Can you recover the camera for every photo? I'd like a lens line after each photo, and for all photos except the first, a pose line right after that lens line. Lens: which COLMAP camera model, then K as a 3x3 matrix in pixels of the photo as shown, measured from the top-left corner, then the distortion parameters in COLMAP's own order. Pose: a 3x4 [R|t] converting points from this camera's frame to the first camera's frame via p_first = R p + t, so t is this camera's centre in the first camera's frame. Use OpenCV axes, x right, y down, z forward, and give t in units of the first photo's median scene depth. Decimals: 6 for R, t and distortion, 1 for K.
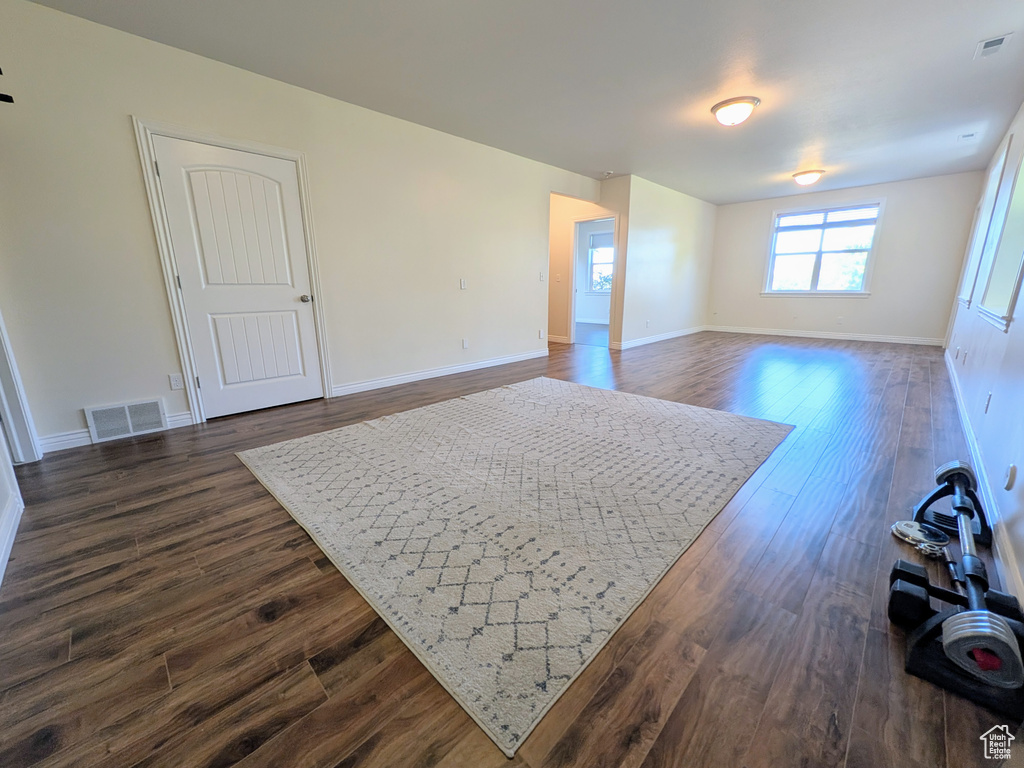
lens RADIAL K [[404.3, 0, 515.4], [0, 404.3, 381.3], [0, 0, 1]] dist [0.012790, -0.003308]
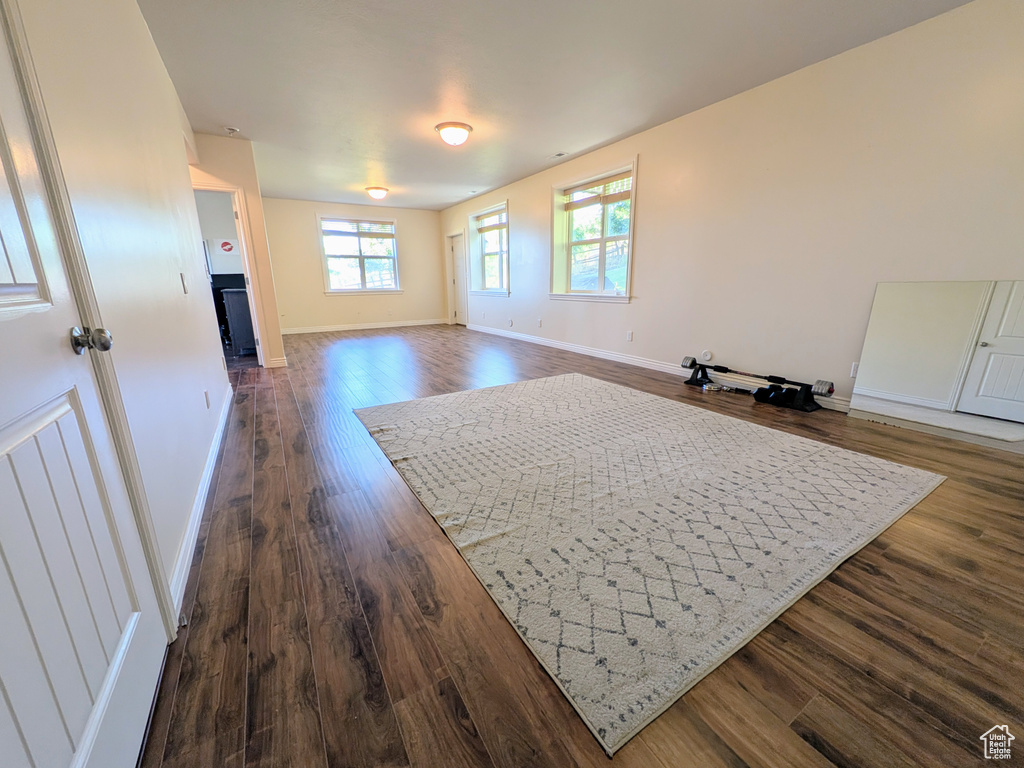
lens RADIAL K [[404.3, 0, 515.4], [0, 404.3, 381.3], [0, 0, 1]] dist [0.012790, -0.003308]
pose [[0.245423, -0.231543, 0.941358, -0.903270], [0.236138, 0.956086, 0.173602, -0.199003], [-0.940216, 0.179685, 0.289322, 0.854663]]
